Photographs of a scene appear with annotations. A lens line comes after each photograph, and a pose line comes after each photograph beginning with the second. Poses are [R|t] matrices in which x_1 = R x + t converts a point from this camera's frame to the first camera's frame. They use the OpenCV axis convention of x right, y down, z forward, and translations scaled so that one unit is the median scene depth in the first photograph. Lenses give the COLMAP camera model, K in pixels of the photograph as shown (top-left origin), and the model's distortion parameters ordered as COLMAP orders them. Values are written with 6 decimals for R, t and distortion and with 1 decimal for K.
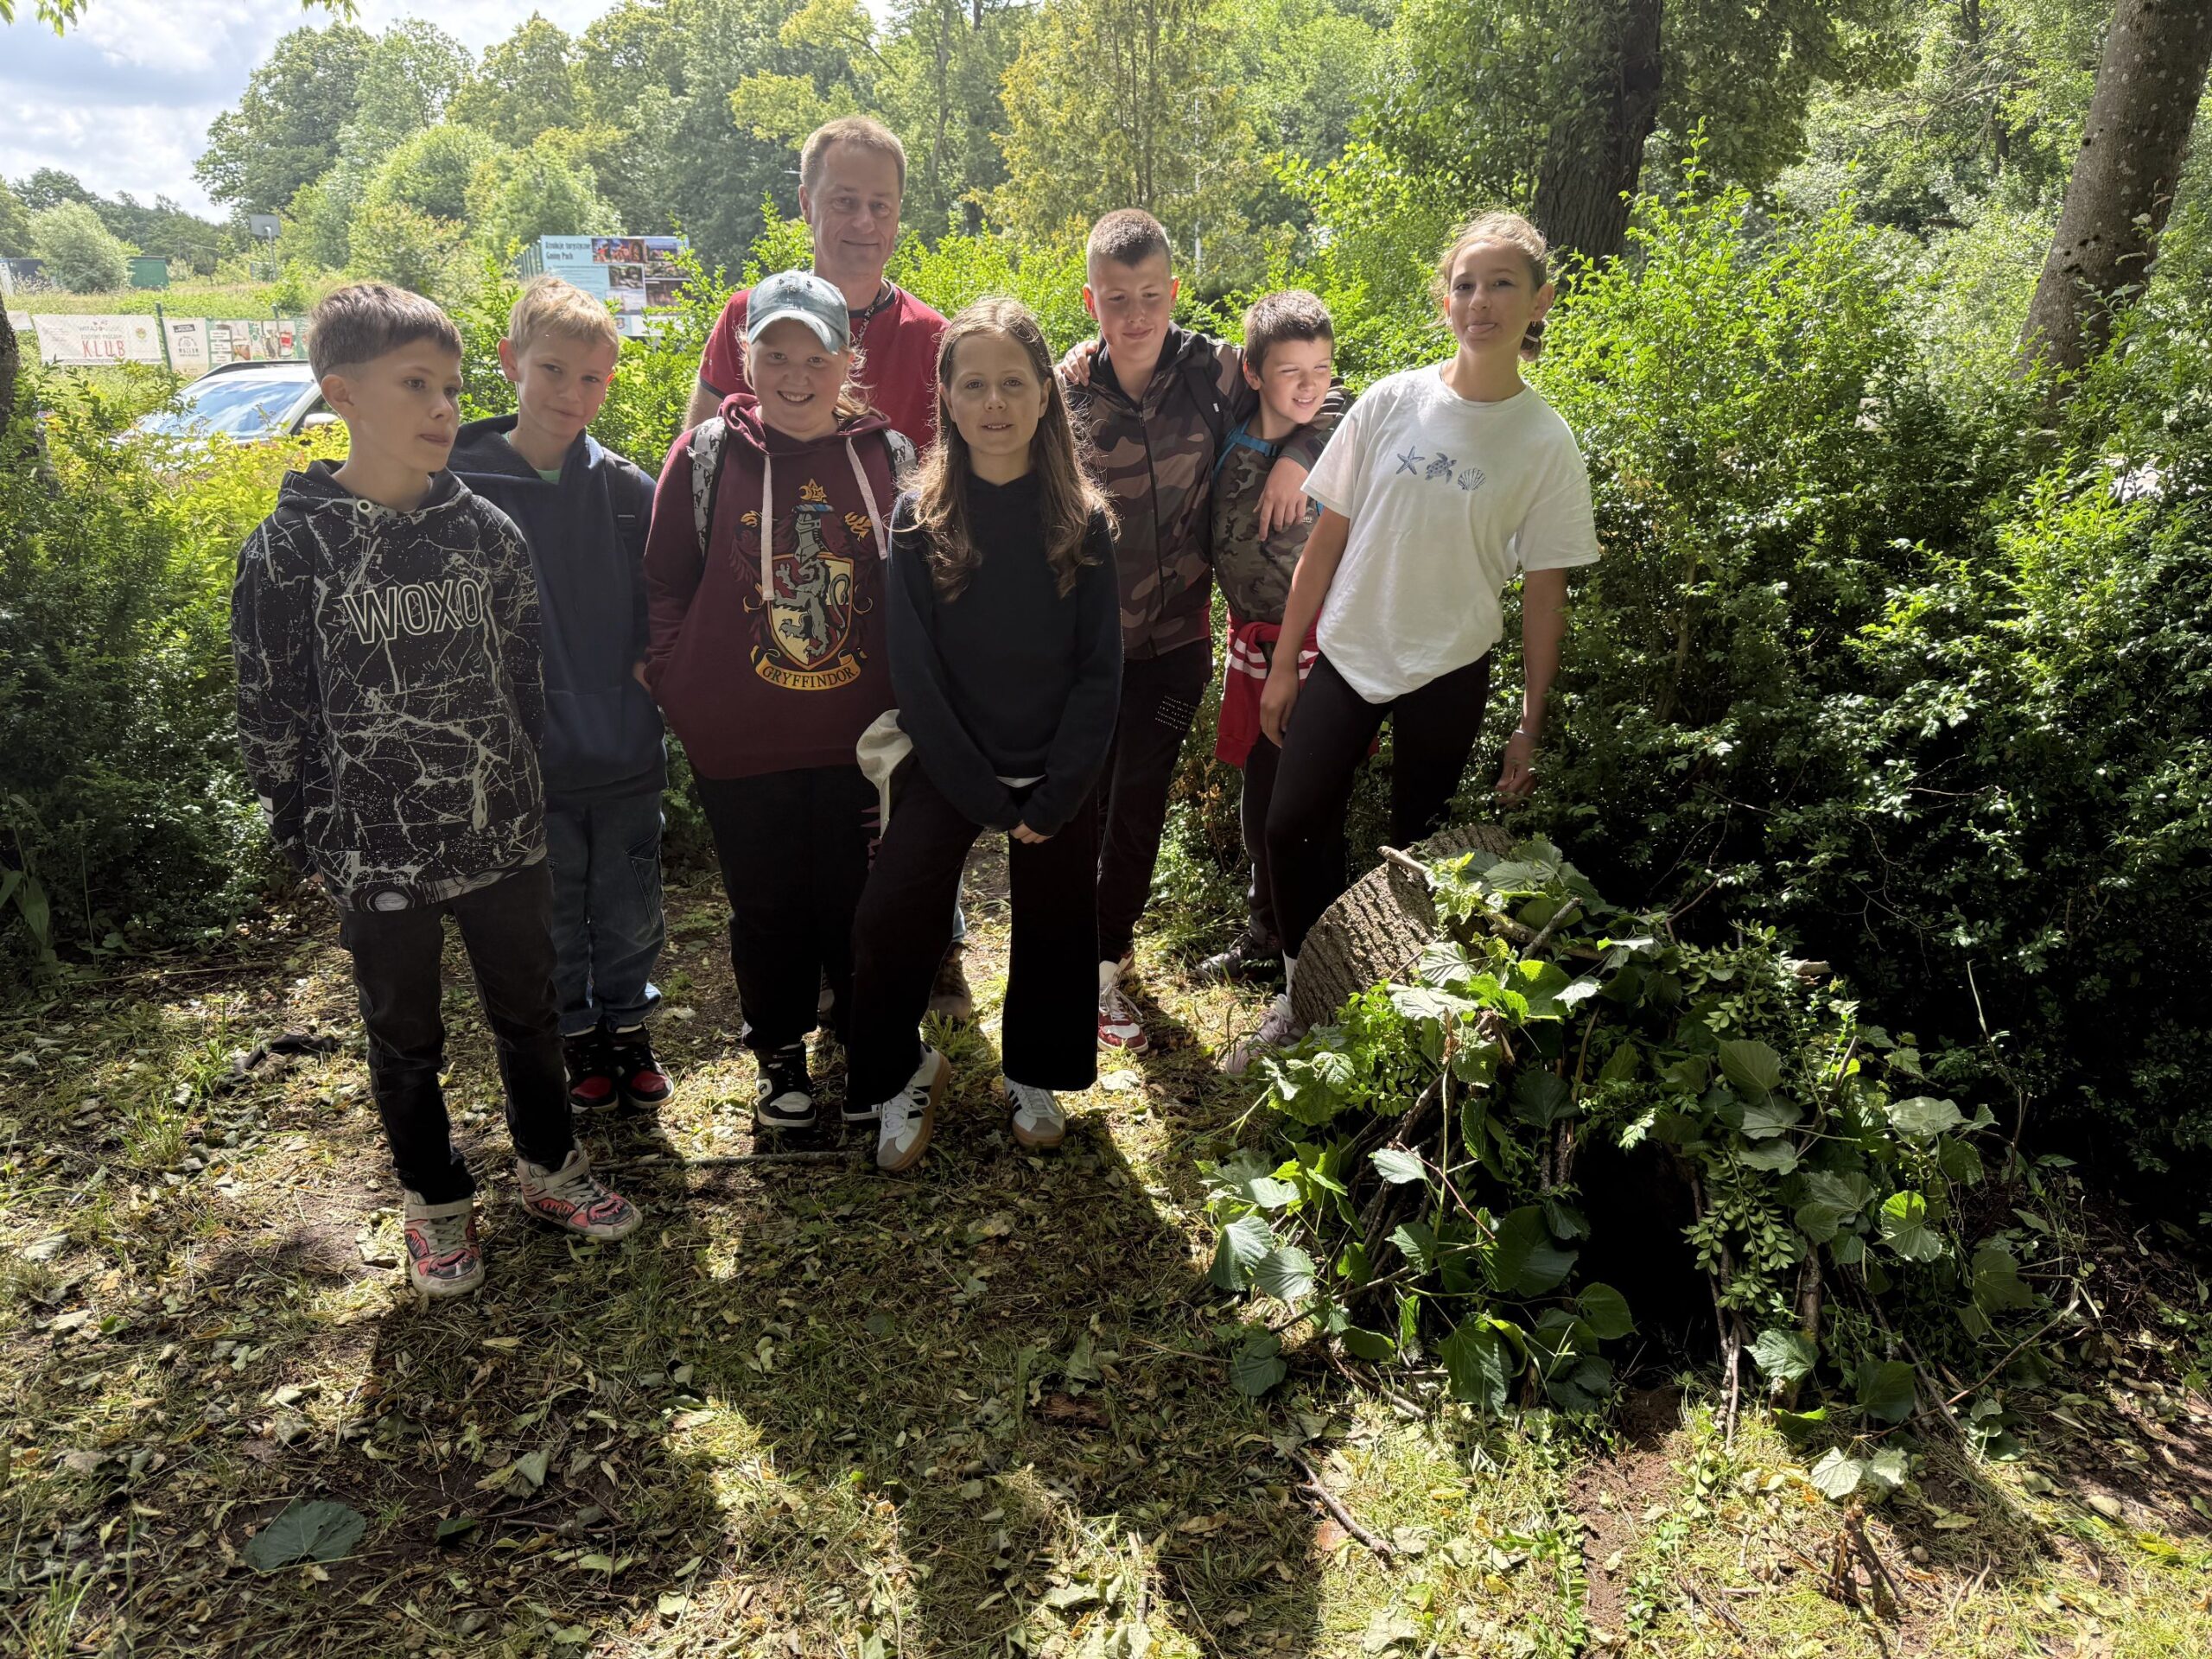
lens RADIAL K [[1474.5, 0, 1113.2], [0, 1474.5, 833.0], [0, 0, 1]] dist [-0.018138, -0.018324]
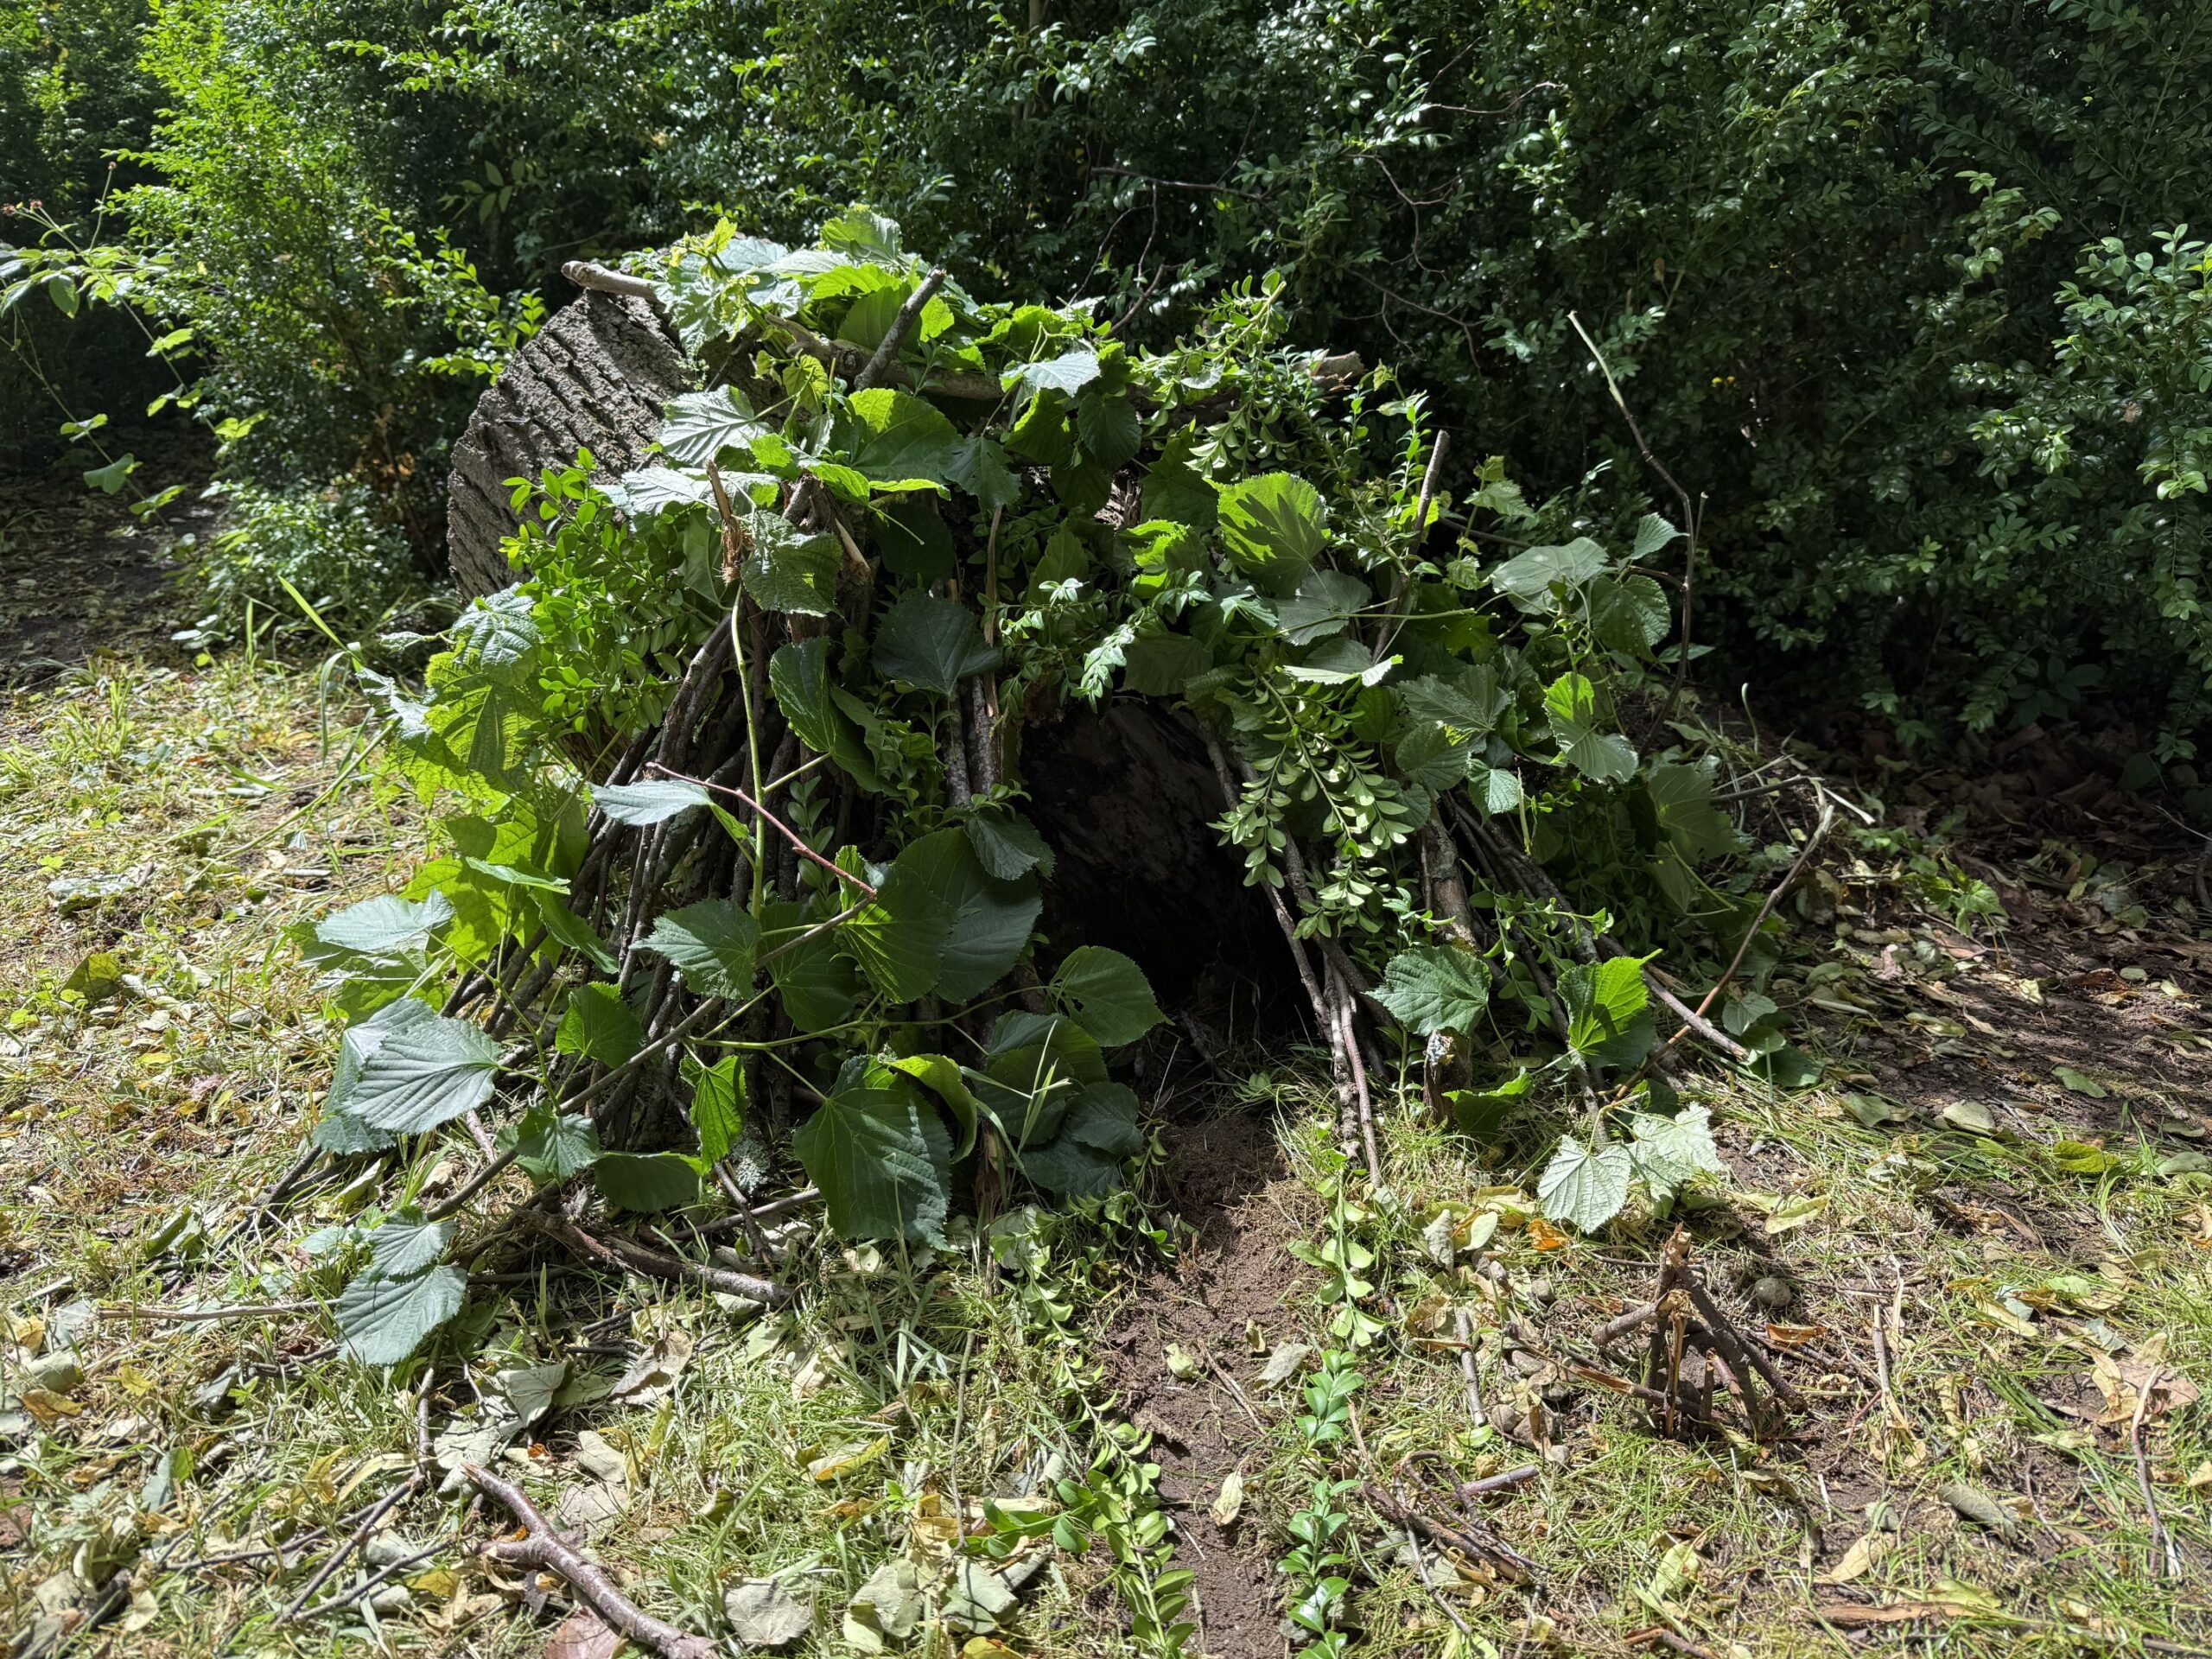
lens RADIAL K [[1545.2, 0, 1112.9], [0, 1545.2, 780.0], [0, 0, 1]] dist [0.139255, -0.260332]
pose [[0.906007, -0.158770, 0.392357, 0.141608], [0.131306, 0.986677, 0.096061, 0.208846], [-0.402381, -0.035513, 0.914783, 0.526245]]
